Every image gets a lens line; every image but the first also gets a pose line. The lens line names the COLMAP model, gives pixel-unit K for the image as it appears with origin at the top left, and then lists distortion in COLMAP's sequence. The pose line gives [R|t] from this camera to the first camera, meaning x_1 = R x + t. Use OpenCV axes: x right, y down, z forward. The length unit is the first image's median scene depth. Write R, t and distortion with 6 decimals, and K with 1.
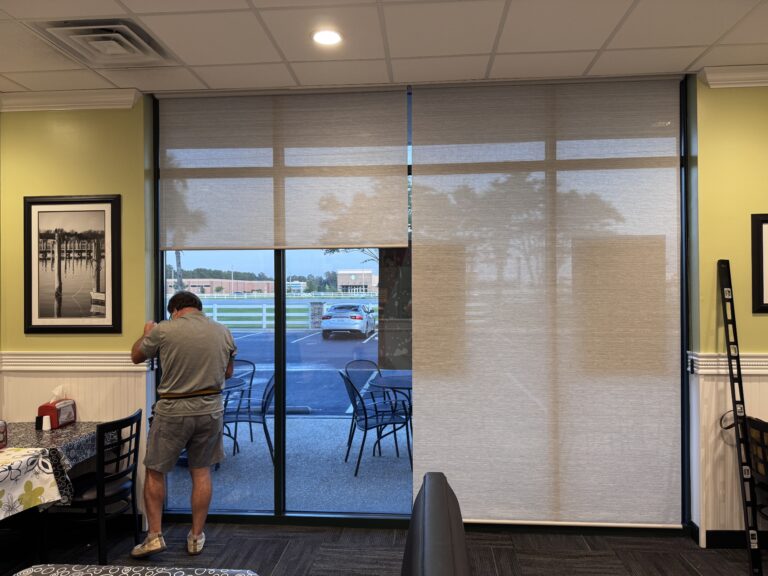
lens RADIAL K [[528.9, 0, 384.0], [0, 528.9, 288.0], [0, 0, 1]] dist [0.019920, -0.000408]
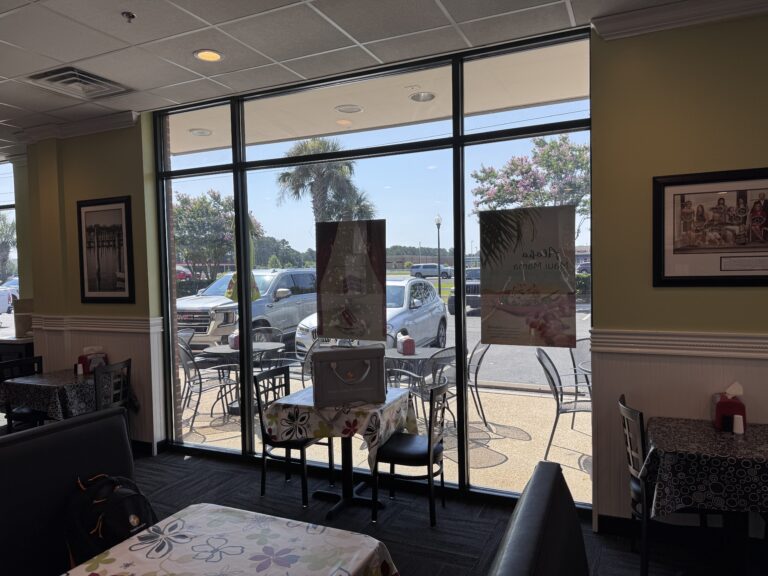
lens RADIAL K [[544.2, 0, 384.0], [0, 544.2, 288.0], [0, 0, 1]] dist [0.048222, 0.000073]
pose [[0.936712, -0.001661, -0.350096, 0.535963], [0.018172, 0.998871, 0.043883, -0.000556], [0.349628, -0.047468, 0.935685, -0.034235]]
